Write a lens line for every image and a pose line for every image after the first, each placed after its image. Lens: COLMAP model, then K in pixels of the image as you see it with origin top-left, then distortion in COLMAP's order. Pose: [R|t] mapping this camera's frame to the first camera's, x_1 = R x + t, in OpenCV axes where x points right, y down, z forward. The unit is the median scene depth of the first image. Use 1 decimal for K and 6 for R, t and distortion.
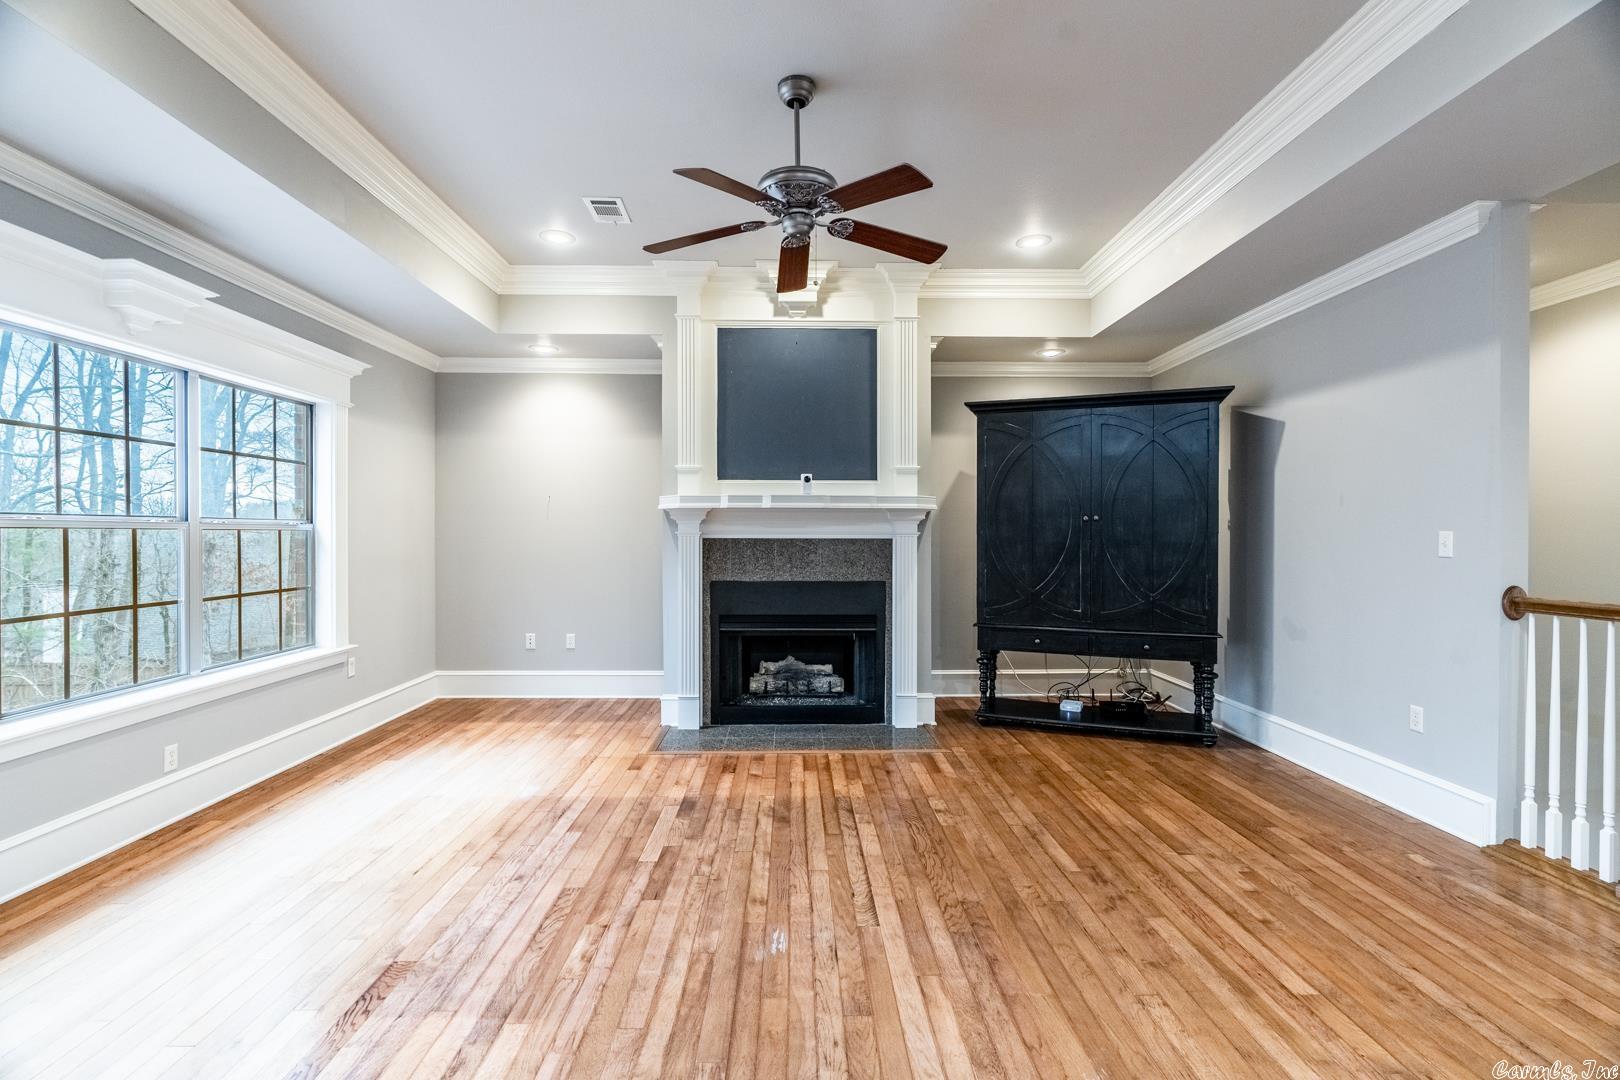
lens RADIAL K [[732.3, 0, 810.0], [0, 732.3, 540.0], [0, 0, 1]] dist [-0.003358, 0.000122]
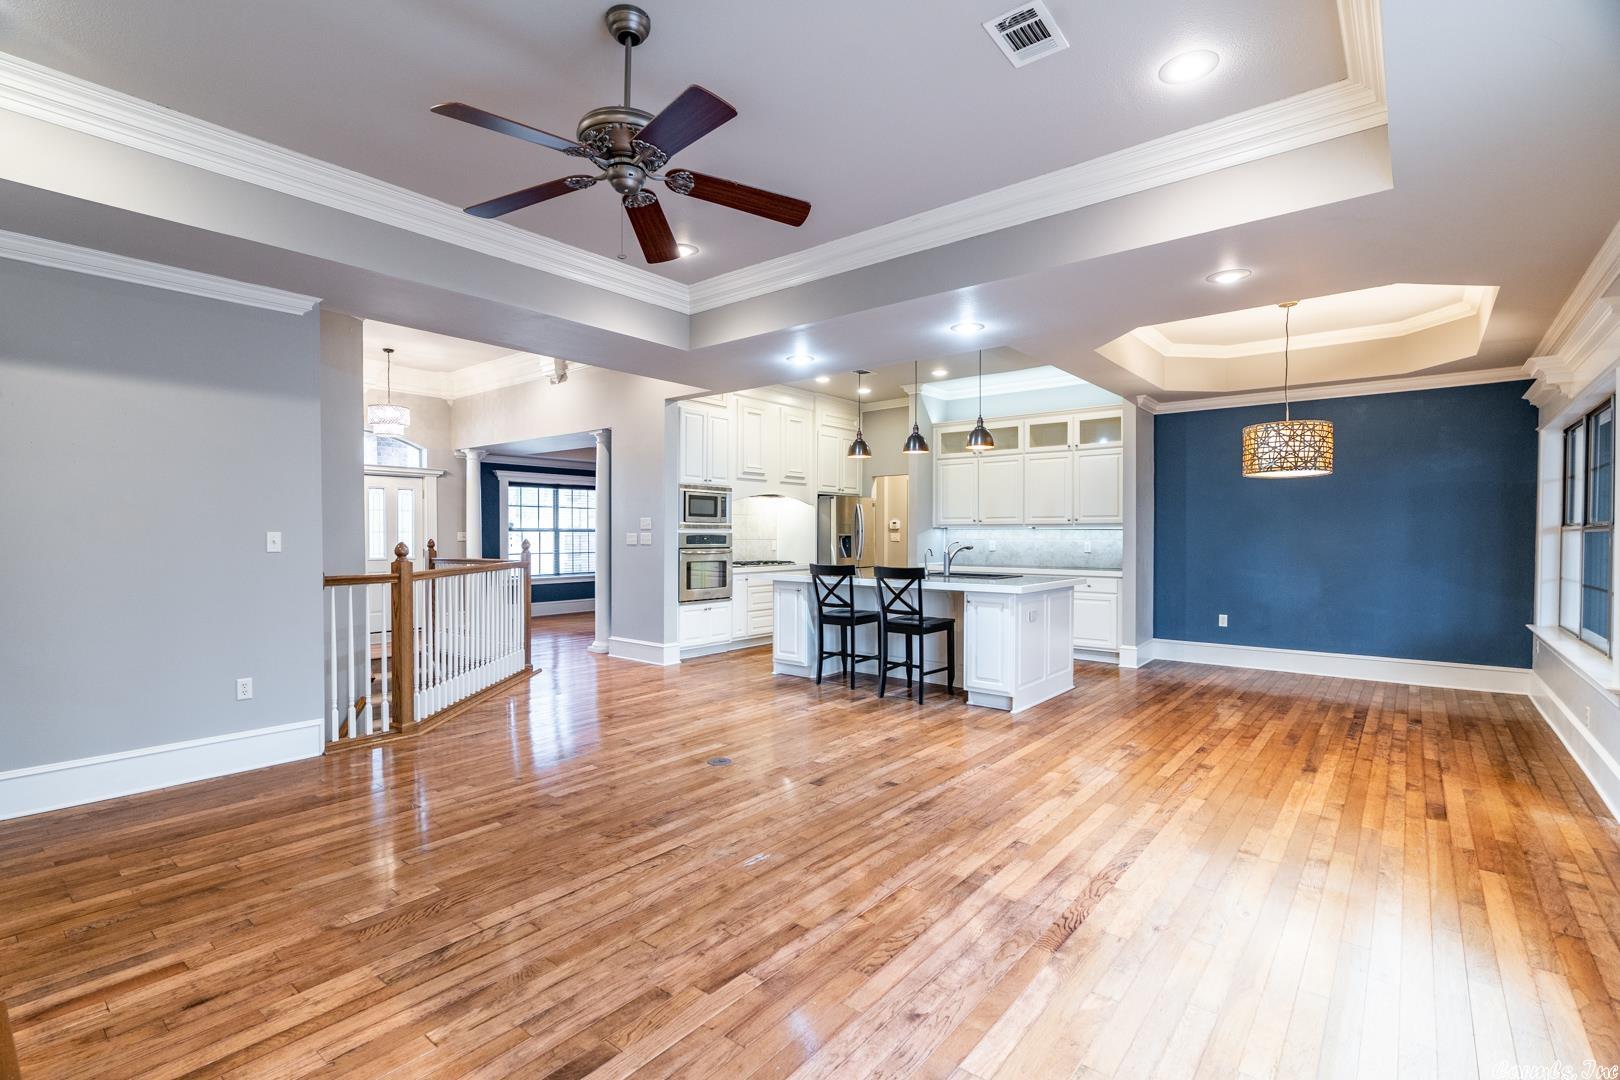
lens RADIAL K [[747.5, 0, 791.2], [0, 747.5, 537.6], [0, 0, 1]] dist [-0.008415, 0.000868]
pose [[-0.751515, -0.002151, 0.659713, -0.475332], [0.007396, 0.999904, 0.011685, -0.007318], [-0.659675, 0.013660, -0.751427, 0.979221]]
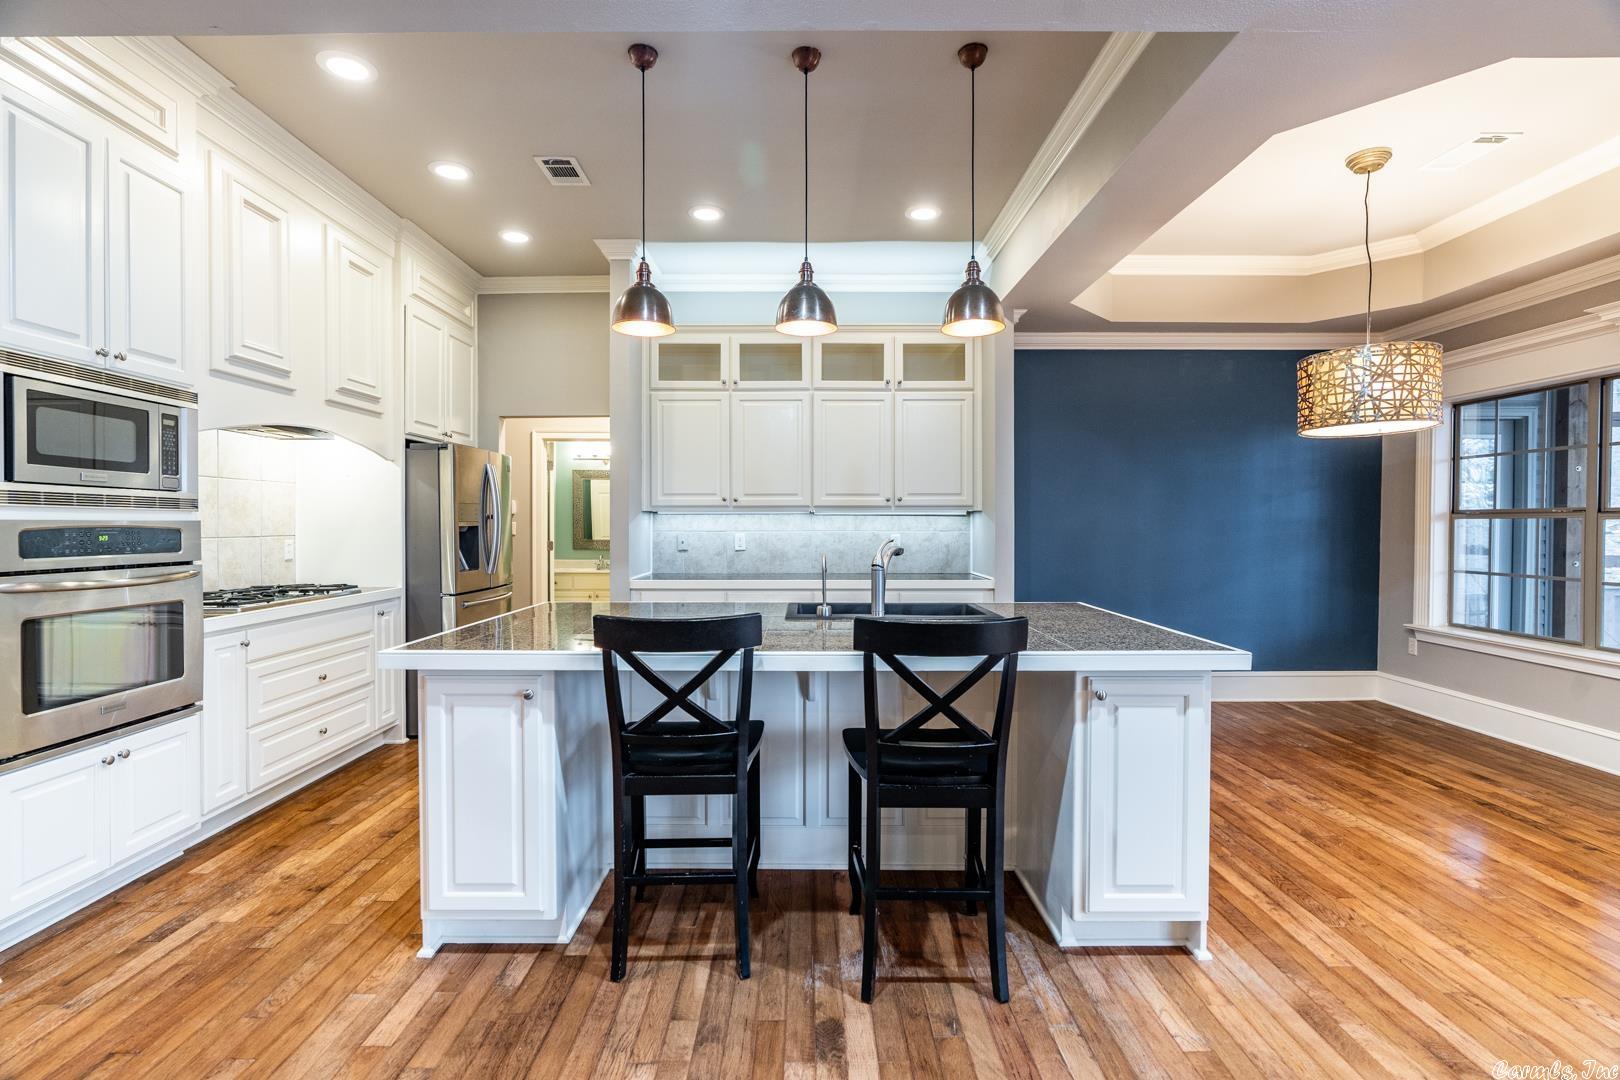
lens RADIAL K [[748.1, 0, 806.4], [0, 748.1, 532.4], [0, 0, 1]] dist [-0.005475, -0.000367]
pose [[-0.999814, 0.002344, 0.019123, 0.291358], [0.002801, 0.999710, 0.023911, -0.002038], [-0.019062, 0.023960, -0.999531, 0.343233]]
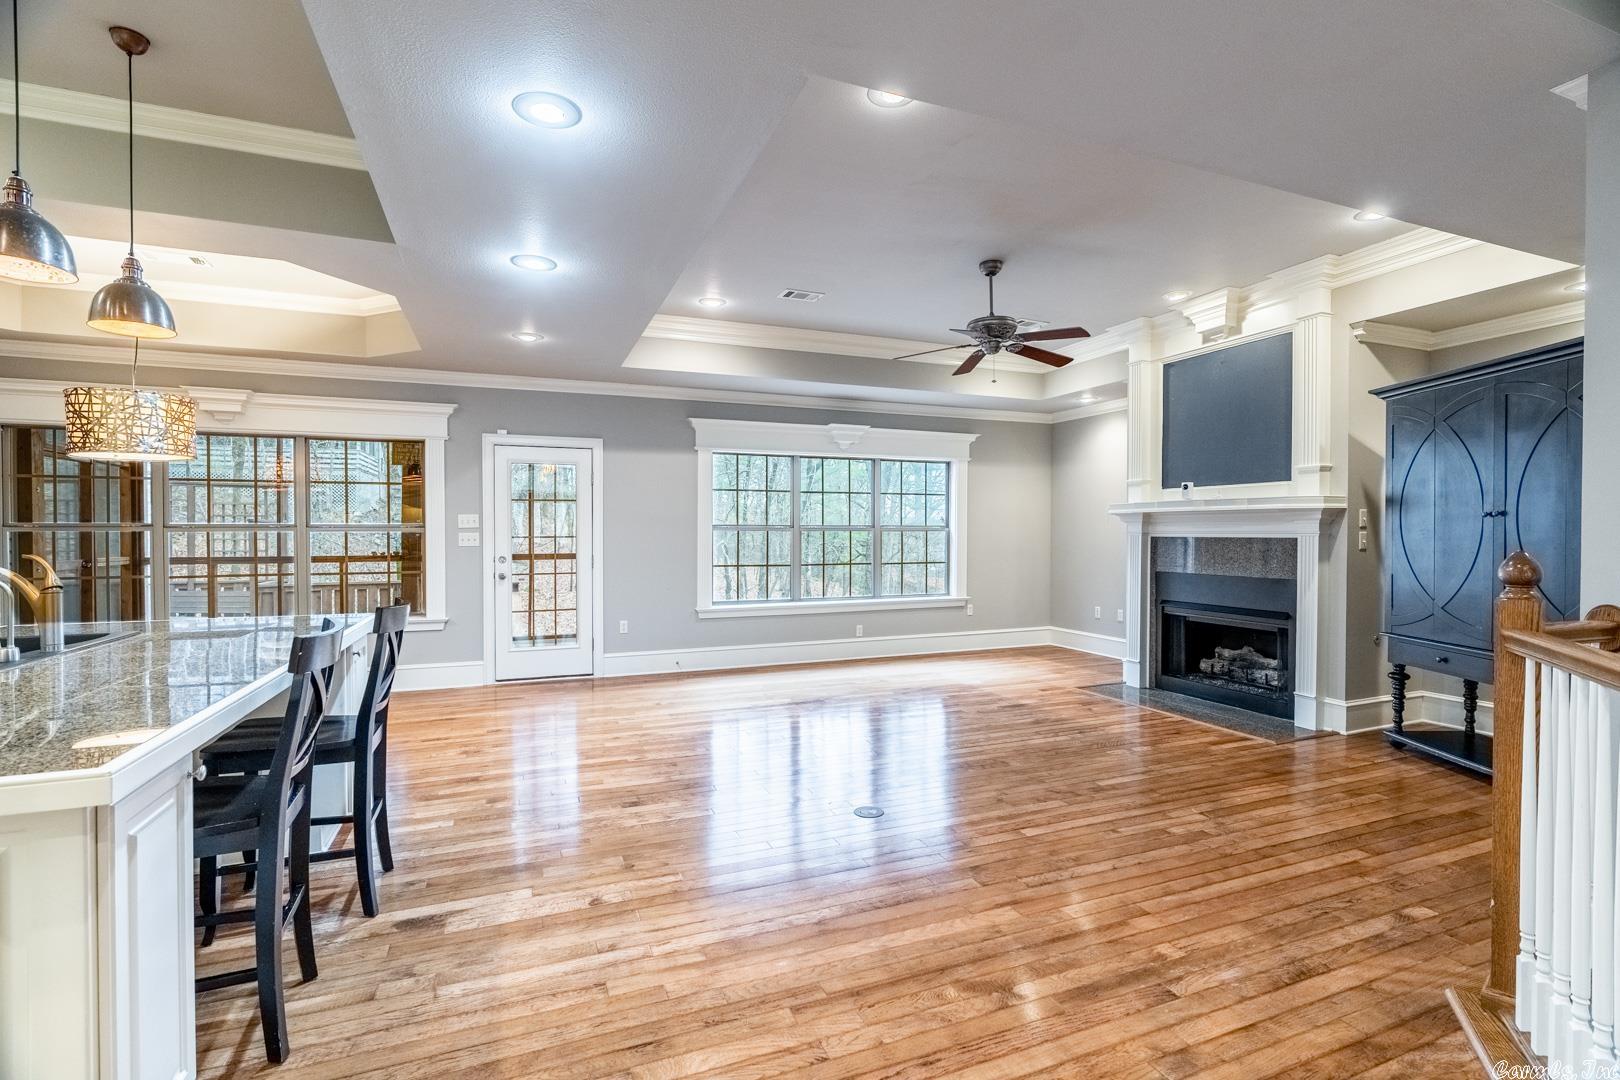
lens RADIAL K [[736.8, 0, 806.8], [0, 736.8, 538.6], [0, 0, 1]] dist [-0.004587, -0.000132]
pose [[0.356051, 0.006951, -0.934441, 0.886358], [-0.009449, 0.999948, 0.003837, 0.001719], [0.934419, 0.007464, 0.356099, 0.010545]]
